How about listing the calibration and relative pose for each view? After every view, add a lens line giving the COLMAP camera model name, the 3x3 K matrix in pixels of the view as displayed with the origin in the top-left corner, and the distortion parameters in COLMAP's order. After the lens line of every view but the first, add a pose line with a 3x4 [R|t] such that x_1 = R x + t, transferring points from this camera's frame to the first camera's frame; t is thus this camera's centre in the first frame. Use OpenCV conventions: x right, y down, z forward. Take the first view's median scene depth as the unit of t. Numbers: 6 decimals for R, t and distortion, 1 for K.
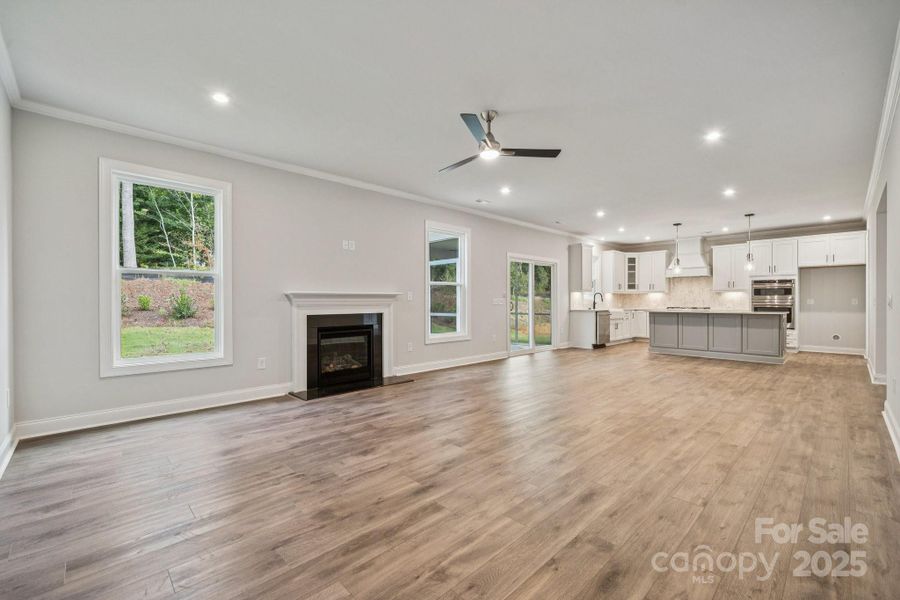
lens RADIAL K [[379.7, 0, 451.7], [0, 379.7, 300.5], [0, 0, 1]] dist [-0.003232, 0.000575]
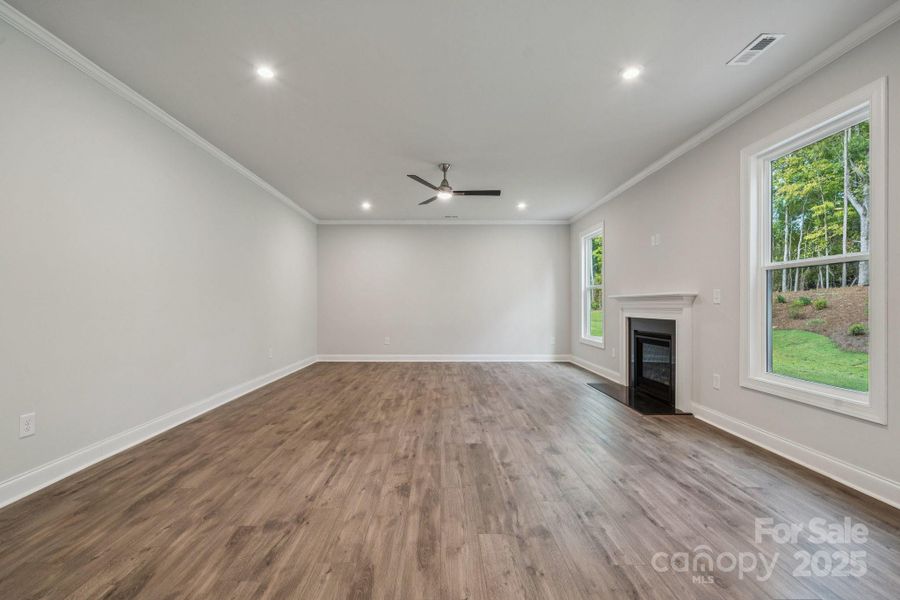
lens RADIAL K [[379.7, 0, 451.2], [0, 379.7, 303.8], [0, 0, 1]] dist [-0.003232, 0.000575]
pose [[-0.669586, 0.001343, -0.742733, 0.873199], [0.003422, 0.999993, -0.001278, 0.000201], [0.742726, -0.003397, -0.669586, 1.542606]]
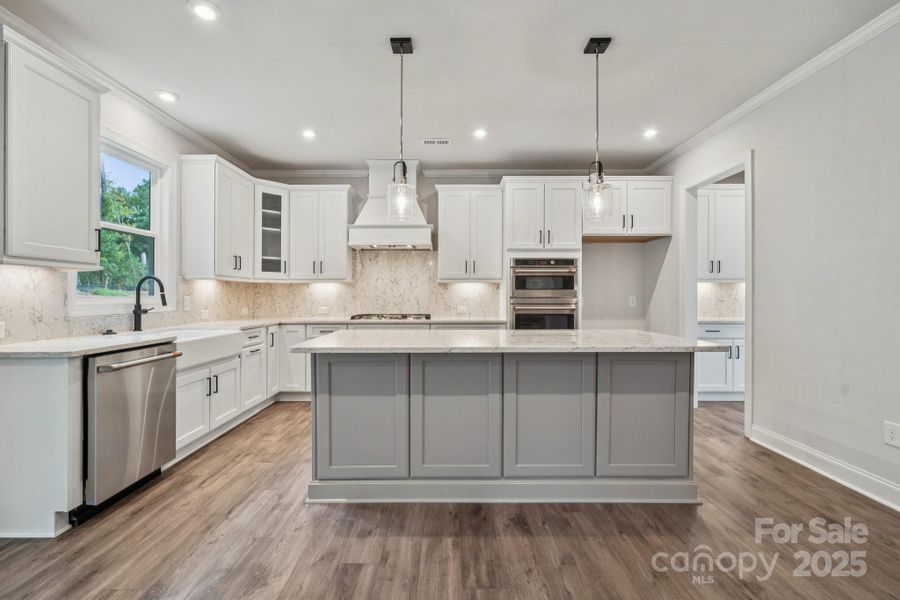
lens RADIAL K [[400.6, 0, 446.7], [0, 400.6, 293.4], [0, 0, 1]] dist [0.004128, 0.000610]
pose [[0.695205, 0.003512, 0.718803, 0.340029], [0.000345, 0.999986, -0.005220, -0.005667], [-0.718811, 0.003877, 0.695194, 0.651730]]
